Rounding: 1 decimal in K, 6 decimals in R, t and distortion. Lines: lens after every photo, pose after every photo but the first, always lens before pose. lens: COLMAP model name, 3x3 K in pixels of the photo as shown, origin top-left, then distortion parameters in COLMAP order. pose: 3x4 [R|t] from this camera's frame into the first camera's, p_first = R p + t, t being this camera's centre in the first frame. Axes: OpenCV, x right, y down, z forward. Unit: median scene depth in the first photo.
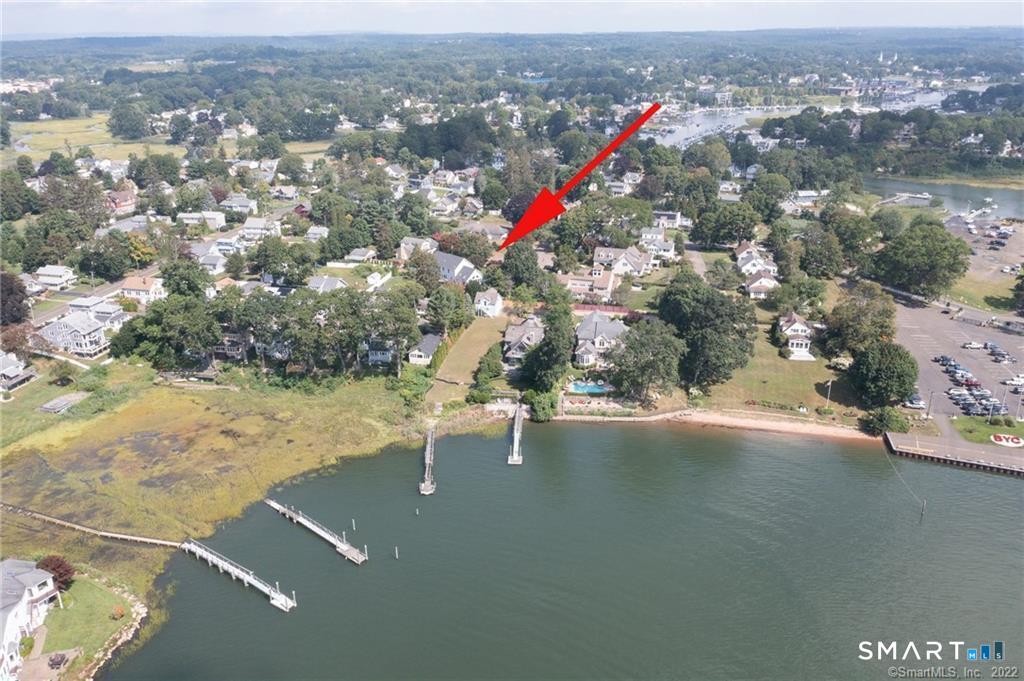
lens RADIAL K [[822.7, 0, 512.0], [0, 822.7, 340.5], [0, 0, 1]] dist [-0.014650, -0.002200]
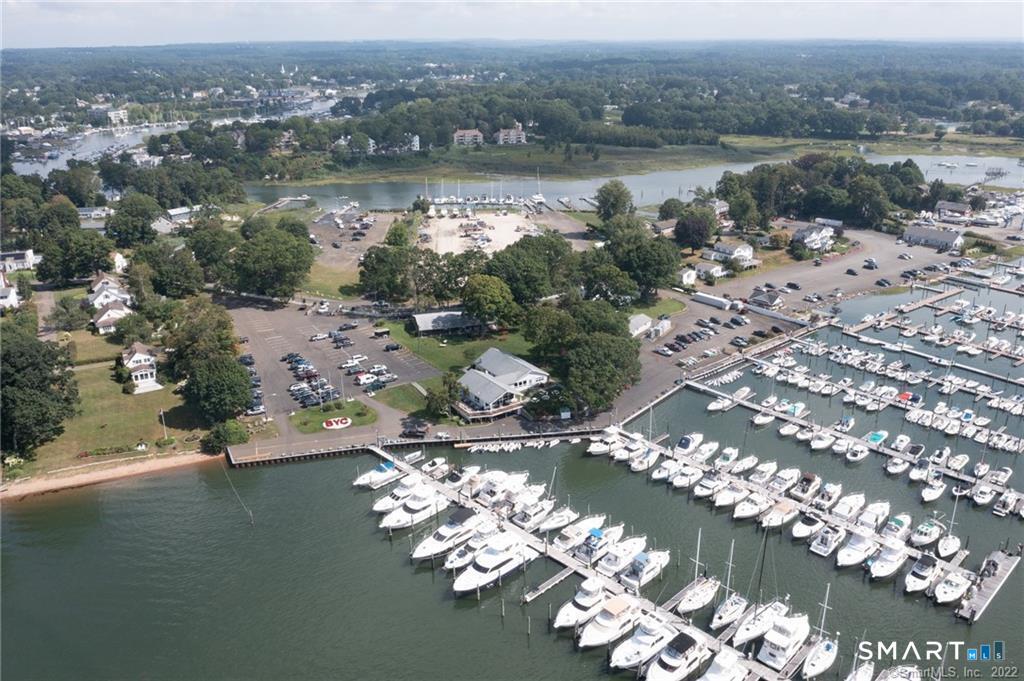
lens RADIAL K [[822.7, 0, 512.0], [0, 822.7, 340.5], [0, 0, 1]] dist [-0.014650, -0.002200]
pose [[0.784231, -0.211036, 0.583477, 0.104920], [0.219896, 0.973875, 0.056683, 0.003951], [-0.580196, 0.083852, 0.810149, -0.003798]]
